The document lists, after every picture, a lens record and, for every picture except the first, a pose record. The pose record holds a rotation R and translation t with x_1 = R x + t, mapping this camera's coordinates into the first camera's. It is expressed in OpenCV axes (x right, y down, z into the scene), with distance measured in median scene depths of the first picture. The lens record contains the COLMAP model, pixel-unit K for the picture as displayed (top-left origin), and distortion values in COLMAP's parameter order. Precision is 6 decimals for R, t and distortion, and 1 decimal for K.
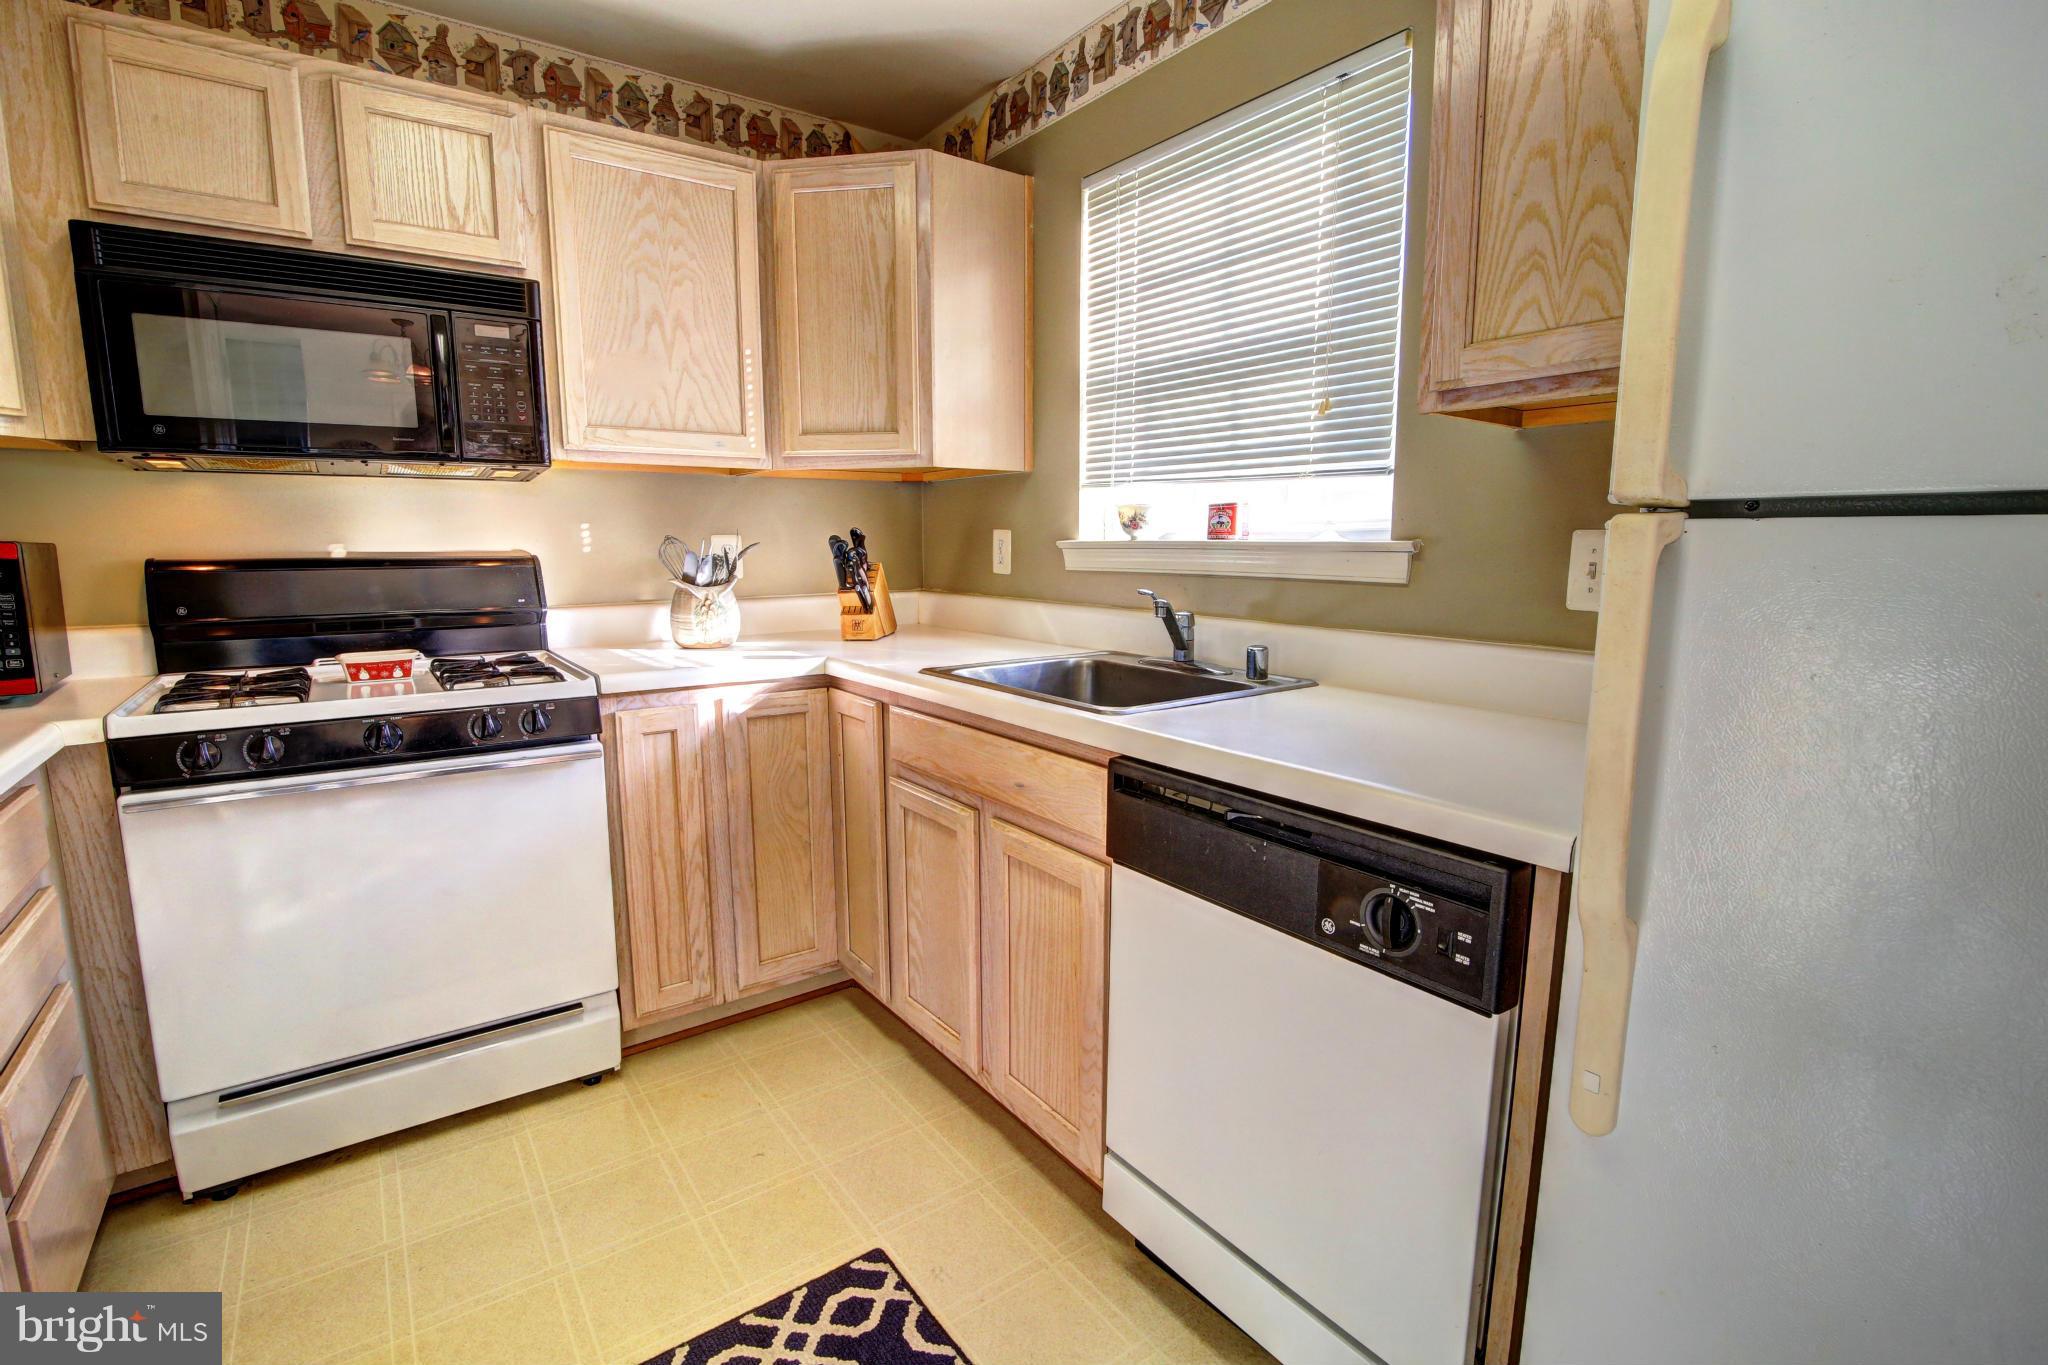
lens RADIAL K [[937.0, 0, 1024.0], [0, 937.0, 682.5], [0, 0, 1]] dist [-0.019592, 0.000884]
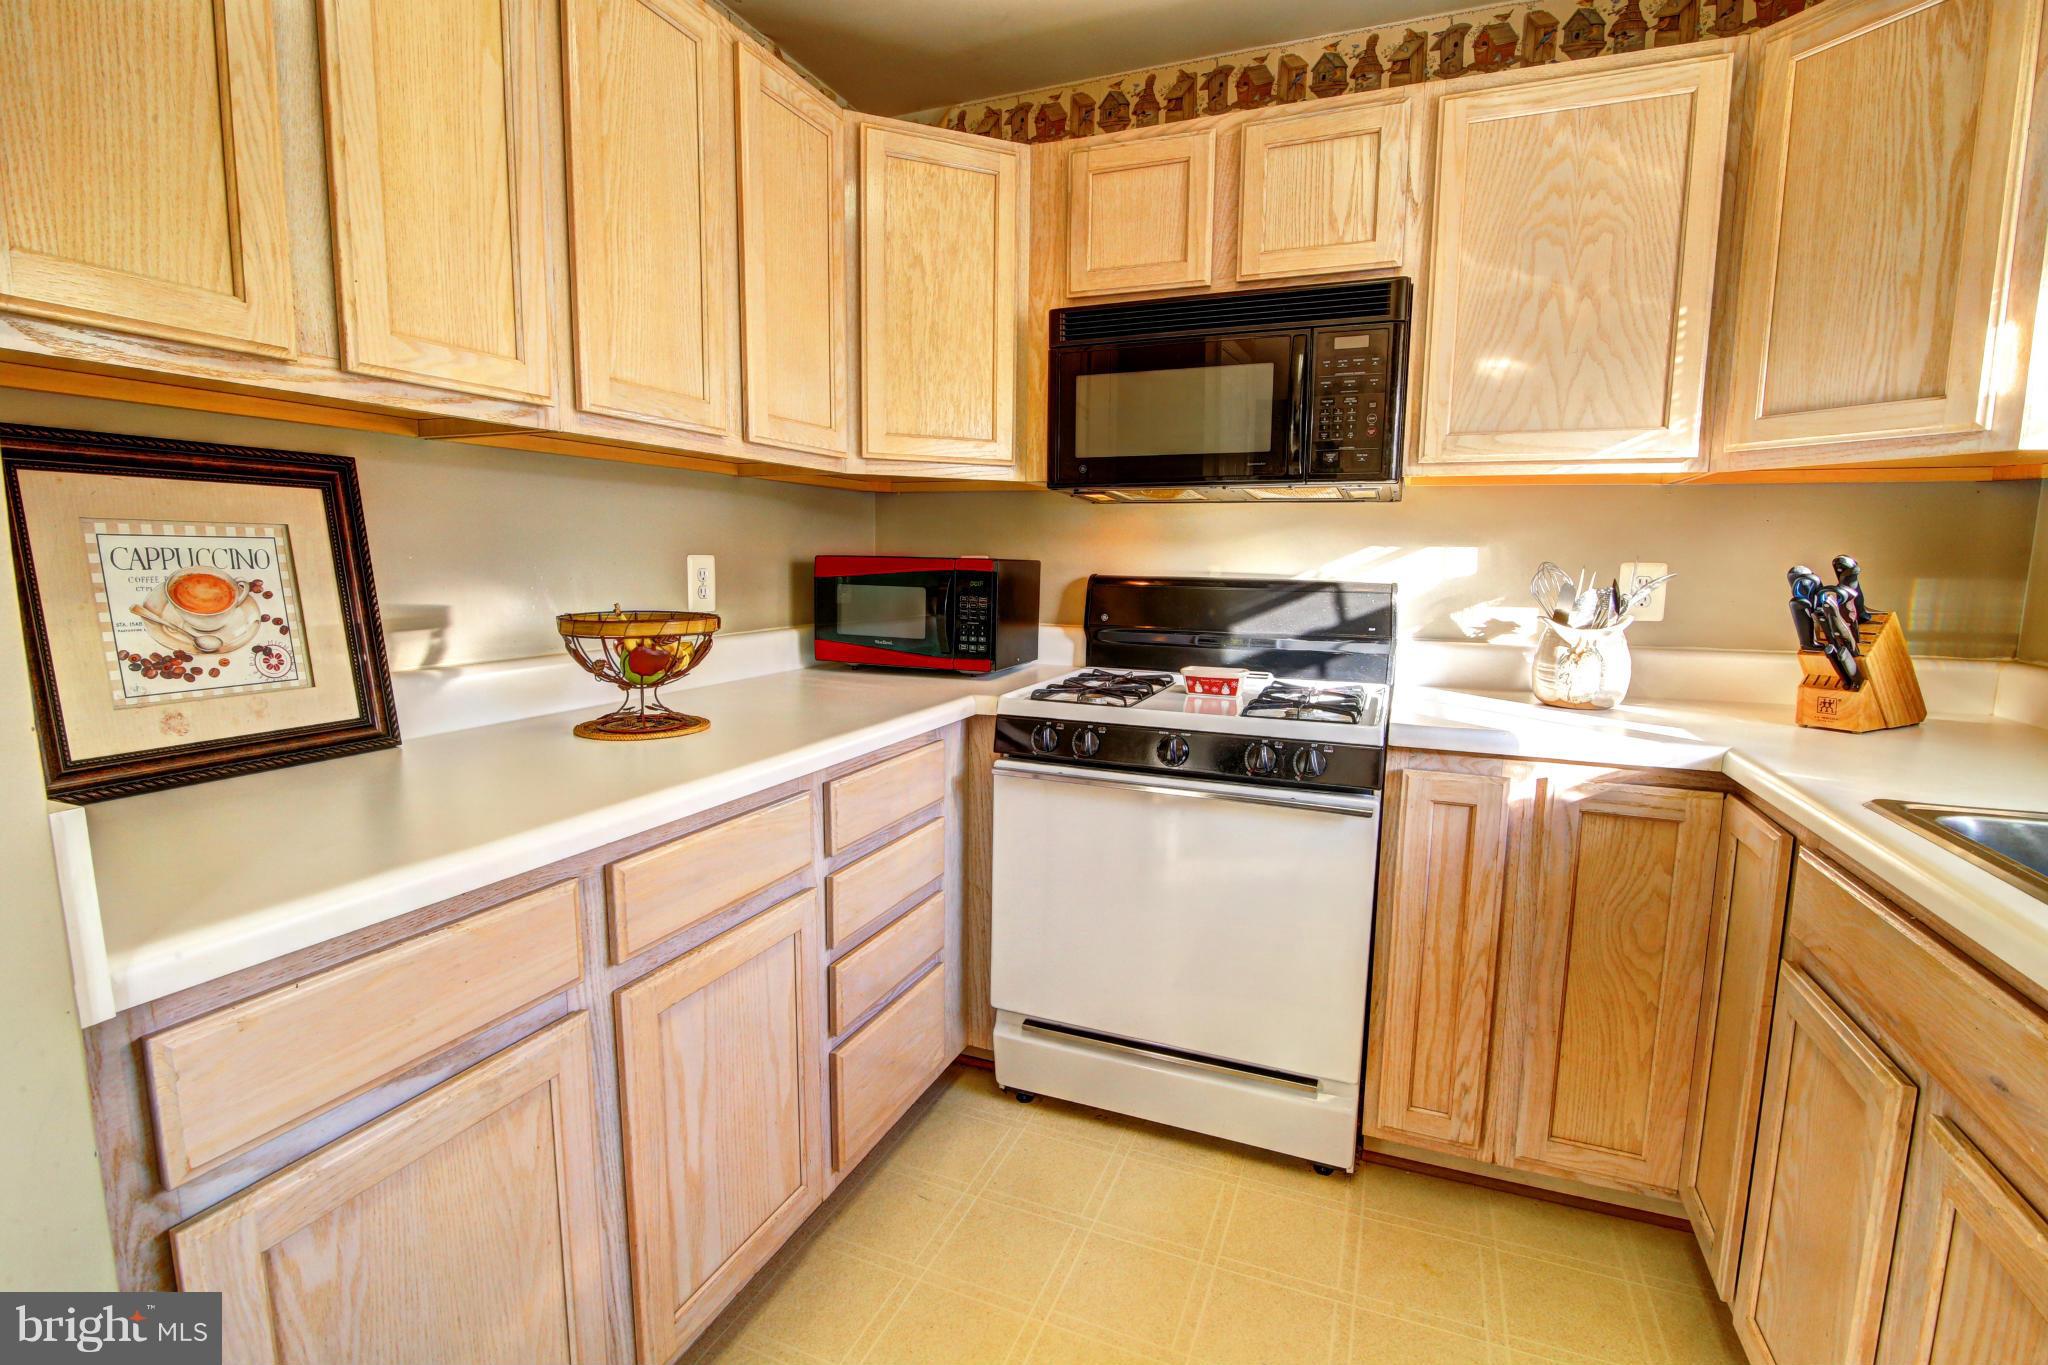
lens RADIAL K [[937.0, 0, 1024.0], [0, 937.0, 682.5], [0, 0, 1]] dist [-0.019592, 0.000884]
pose [[0.524534, 0.119066, -0.843023, 0.082970], [-0.141842, 0.988556, 0.051365, -0.038864], [0.839491, 0.092633, 0.535419, 0.241262]]
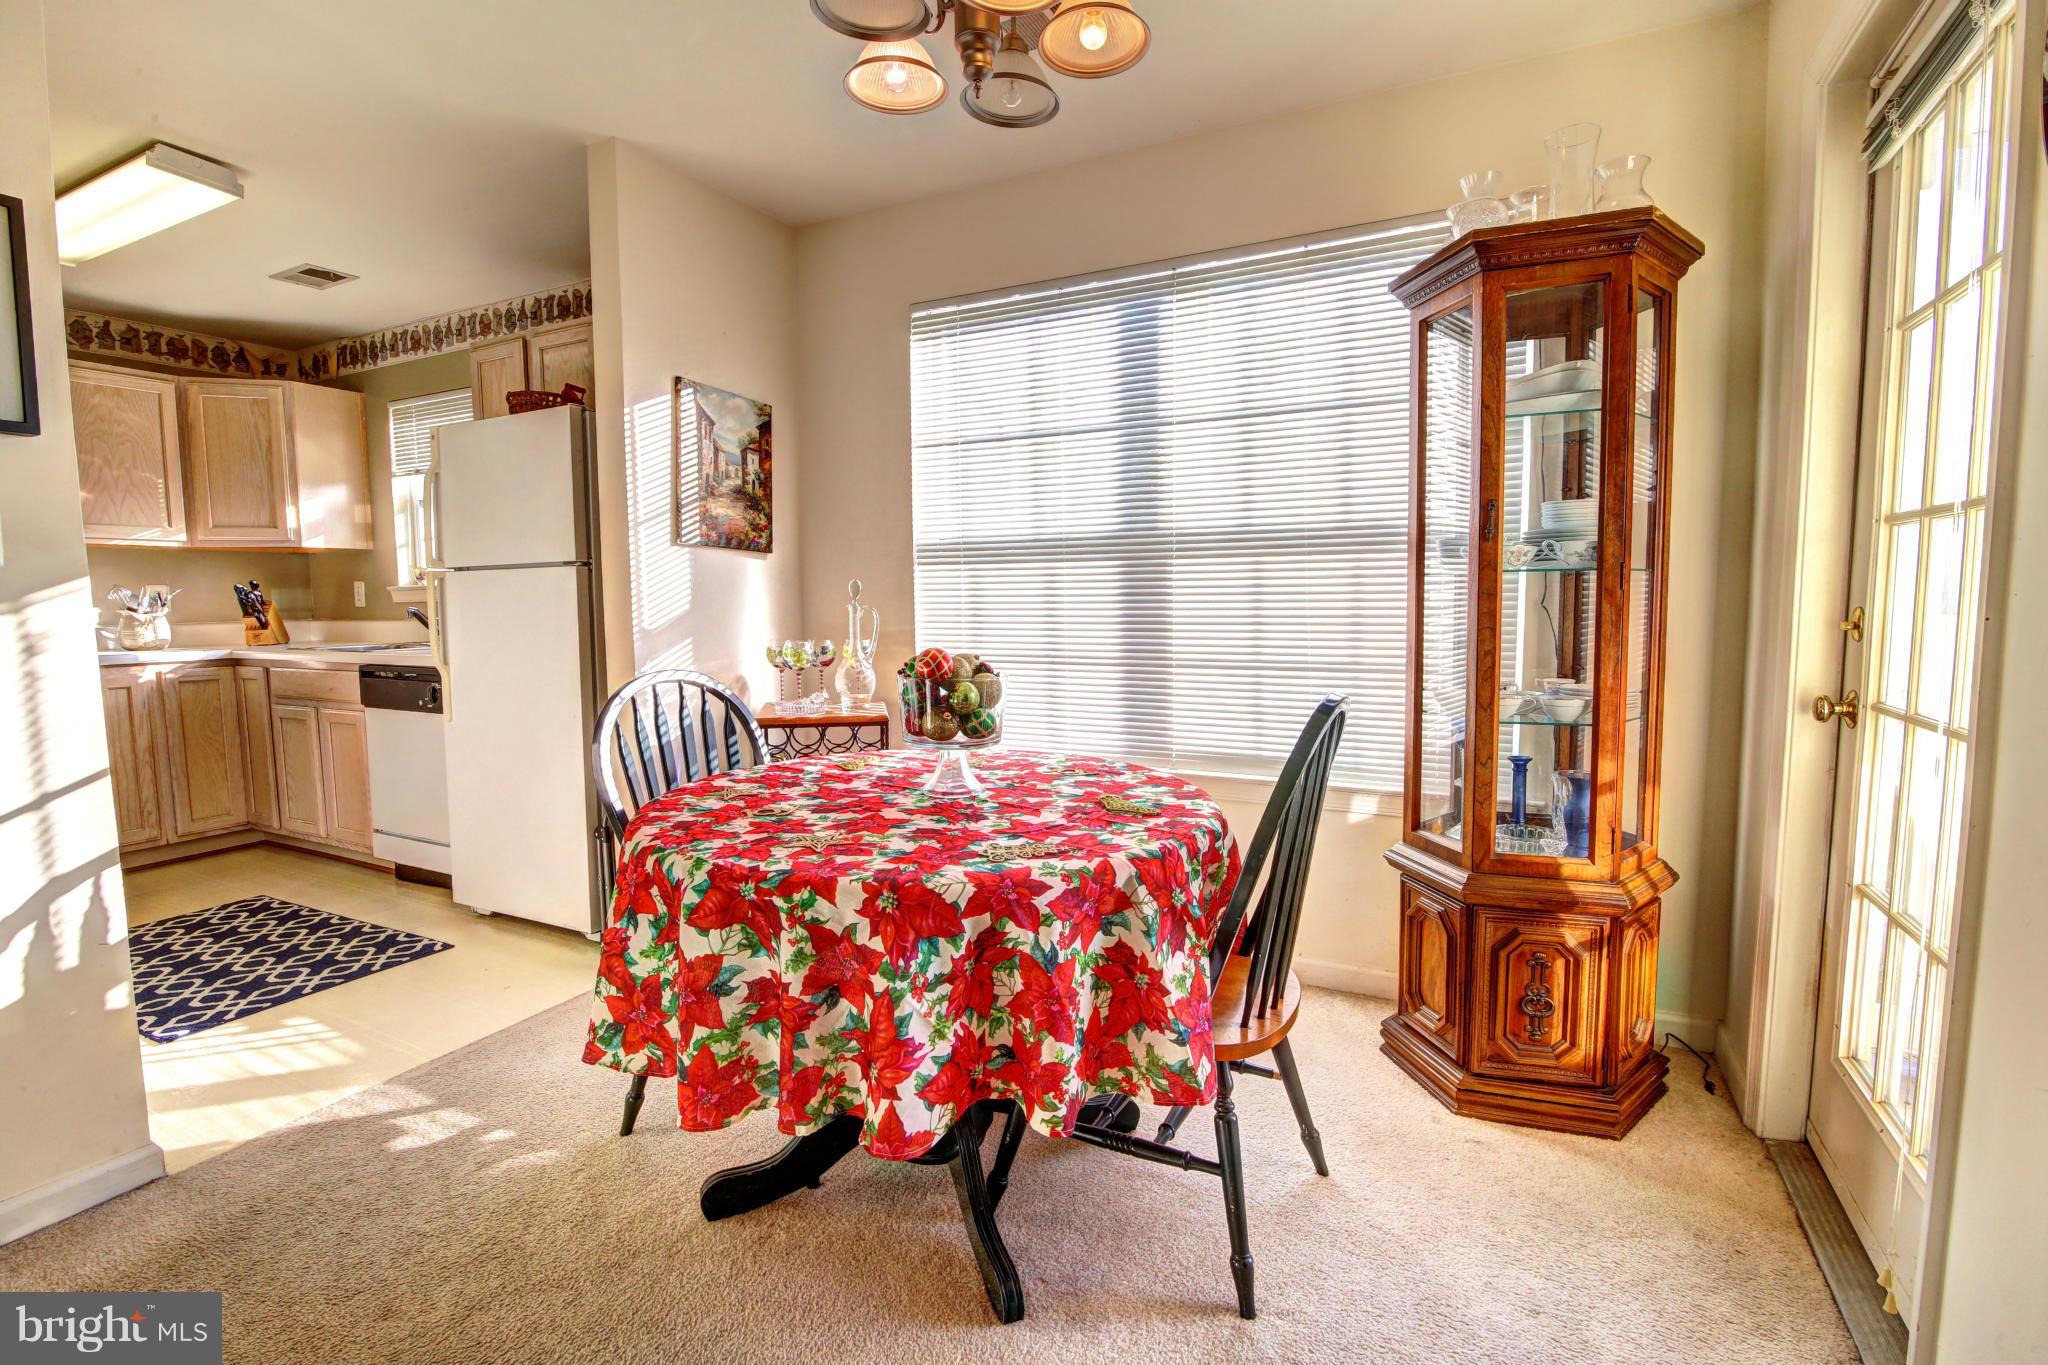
lens RADIAL K [[937.0, 0, 1024.0], [0, 937.0, 682.5], [0, 0, 1]] dist [-0.019592, 0.000884]
pose [[0.892854, -0.048517, 0.447725, 0.394934], [0.077113, 0.995967, -0.045853, 0.262465], [-0.443695, 0.075465, 0.892995, -1.423068]]
